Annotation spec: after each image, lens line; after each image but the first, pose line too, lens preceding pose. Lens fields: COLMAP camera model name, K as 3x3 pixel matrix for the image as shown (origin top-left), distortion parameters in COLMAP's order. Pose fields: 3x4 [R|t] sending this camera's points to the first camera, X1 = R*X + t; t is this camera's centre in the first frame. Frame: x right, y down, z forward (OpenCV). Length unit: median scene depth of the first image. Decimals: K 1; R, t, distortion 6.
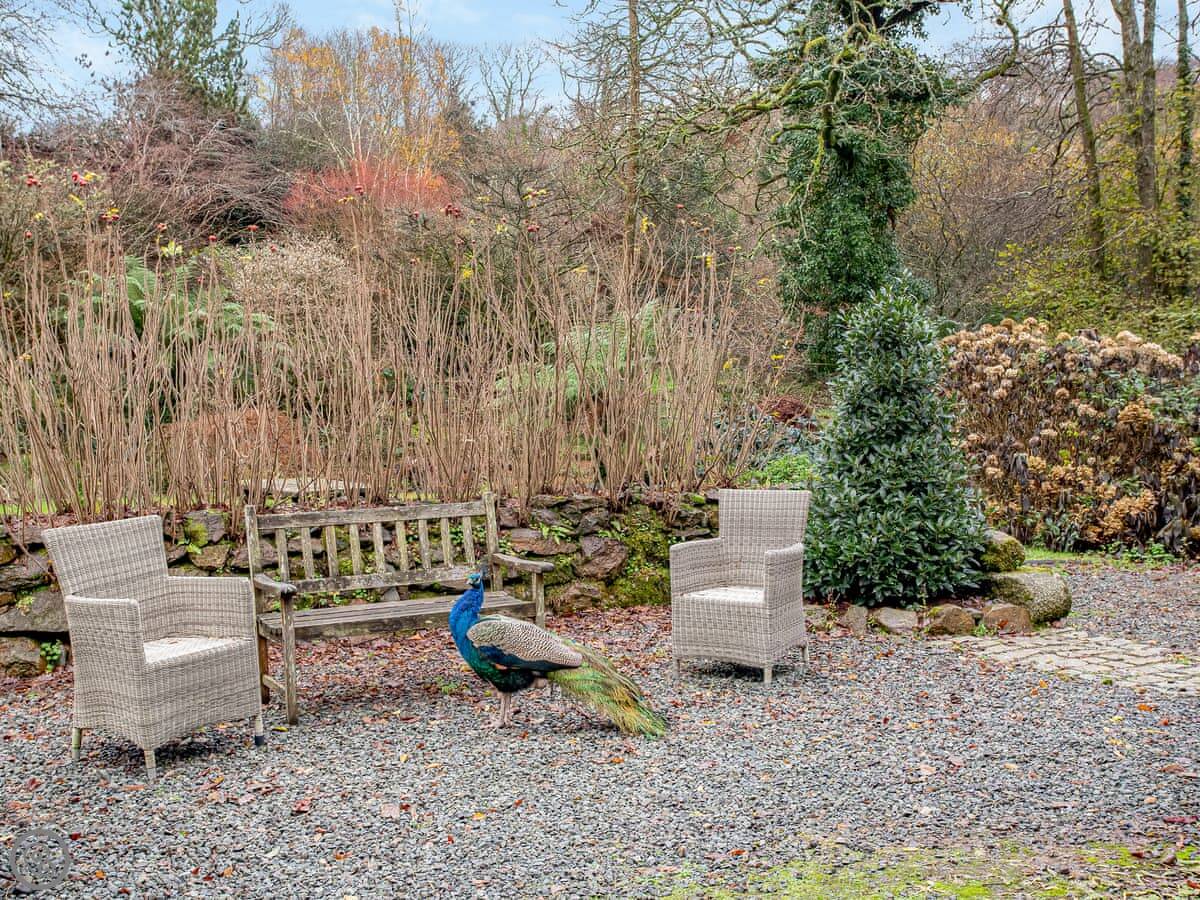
lens RADIAL K [[1410.6, 0, 509.1], [0, 1410.6, 448.7], [0, 0, 1]] dist [0.083485, -0.002992]
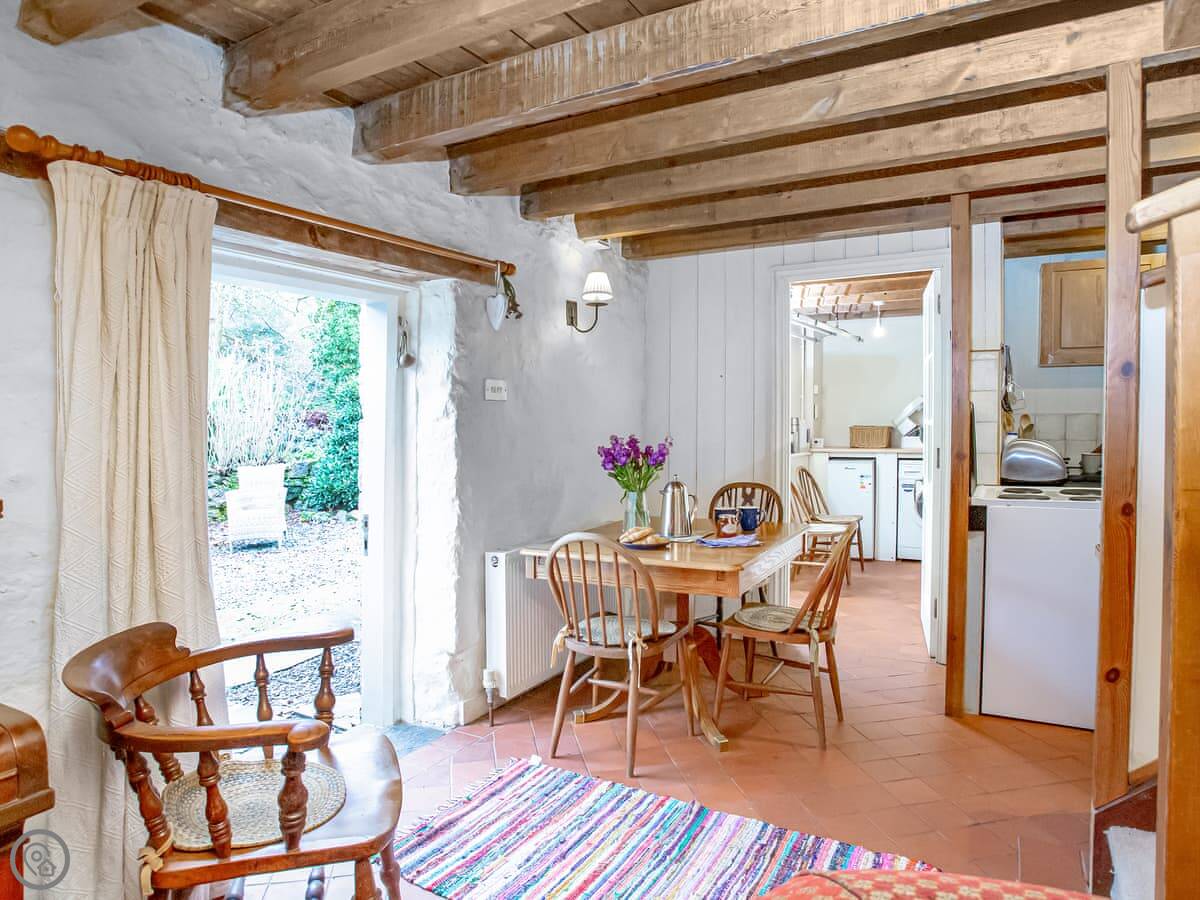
lens RADIAL K [[834.7, 0, 723.1], [0, 834.7, 400.9], [0, 0, 1]] dist [-0.065603, 0.012396]
pose [[0.796157, -0.003731, 0.605079, -0.074106], [0.027647, 0.999161, -0.030216, -0.011477], [-0.604459, 0.040786, 0.795592, -0.465446]]
